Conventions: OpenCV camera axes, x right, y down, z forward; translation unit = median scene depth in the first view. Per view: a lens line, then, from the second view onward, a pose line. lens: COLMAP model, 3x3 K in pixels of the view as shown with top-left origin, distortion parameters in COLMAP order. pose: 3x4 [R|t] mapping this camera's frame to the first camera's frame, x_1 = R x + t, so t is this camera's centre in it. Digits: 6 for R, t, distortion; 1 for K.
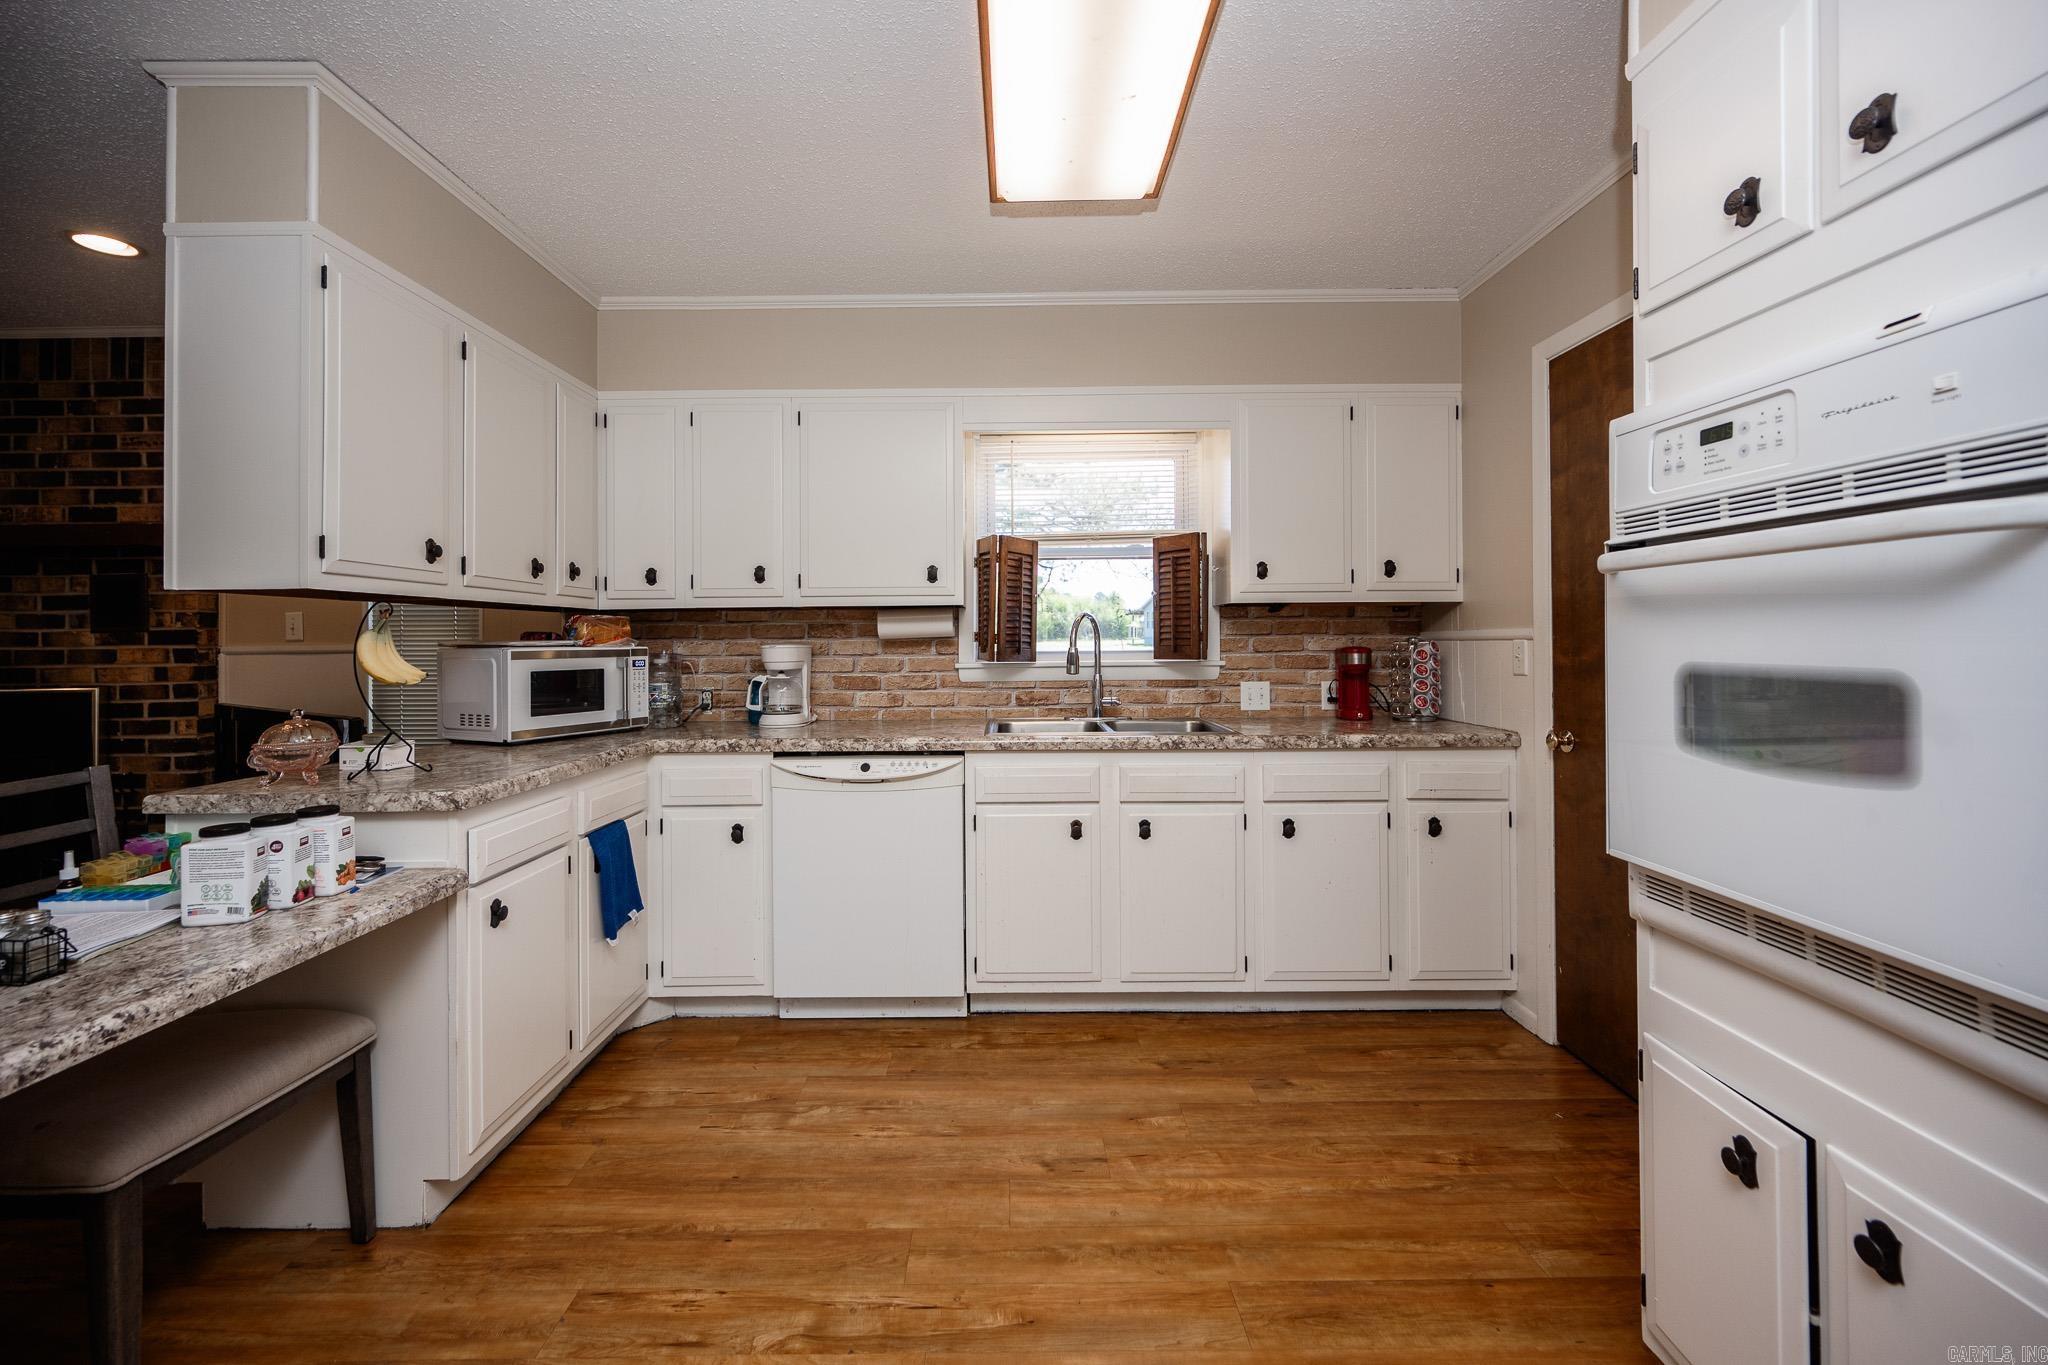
lens RADIAL K [[839.5, 0, 1017.2], [0, 839.5, 640.4], [0, 0, 1]] dist [-0.001507, -0.001251]
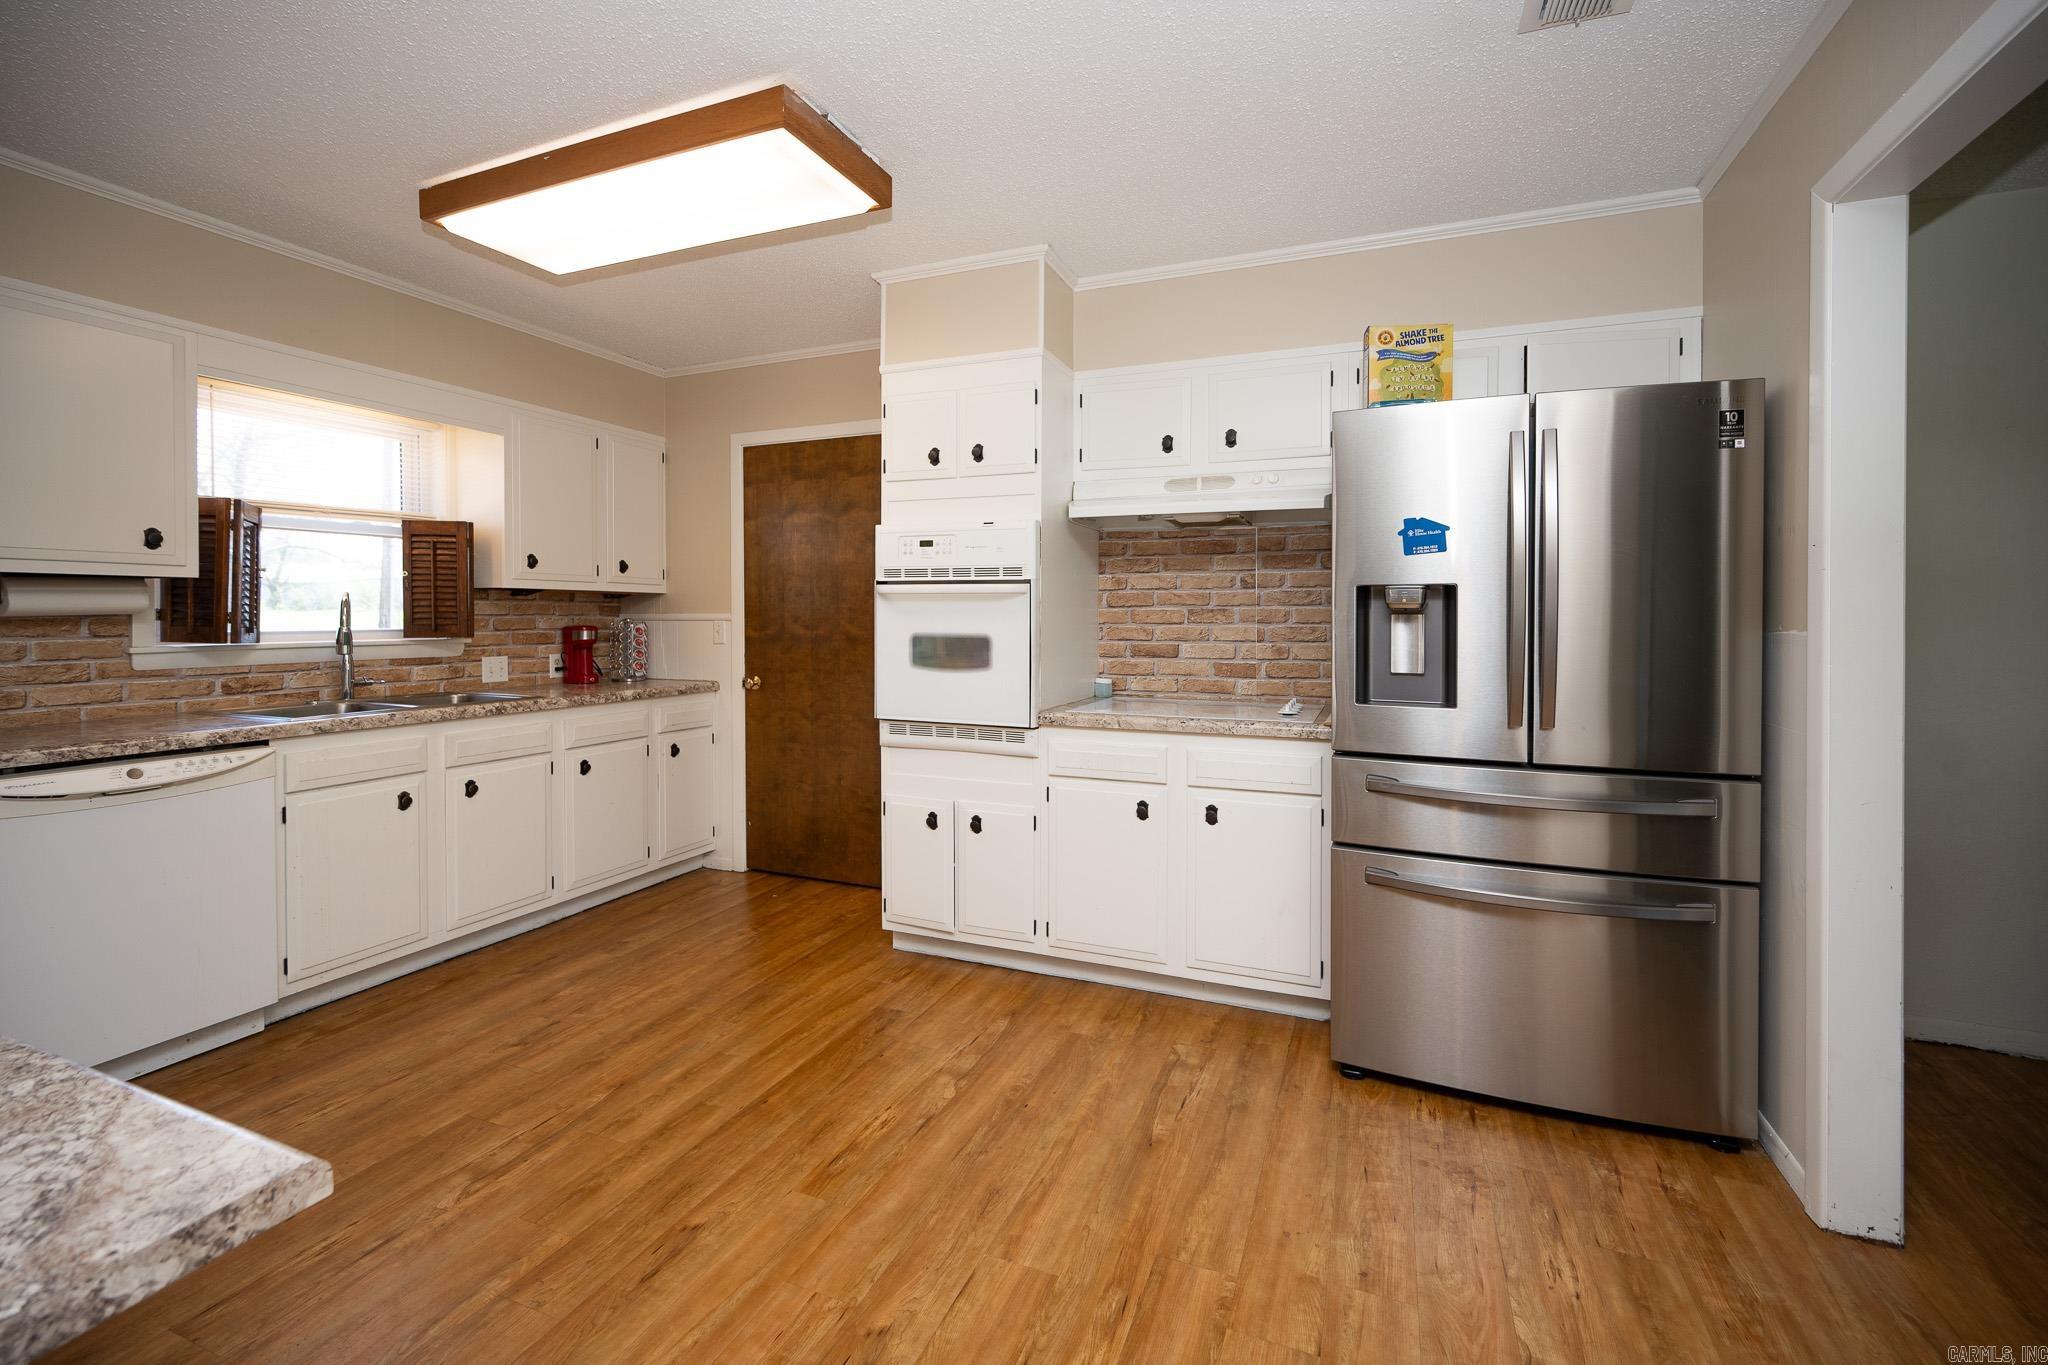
lens RADIAL K [[839.5, 0, 1043.4], [0, 839.5, 628.4], [0, 0, 1]] dist [-0.001507, -0.001251]
pose [[0.379386, -0.005405, 0.925223, -0.594628], [-0.006579, 0.999942, 0.008539, -0.003941], [-0.925215, -0.009327, 0.379329, -0.133904]]
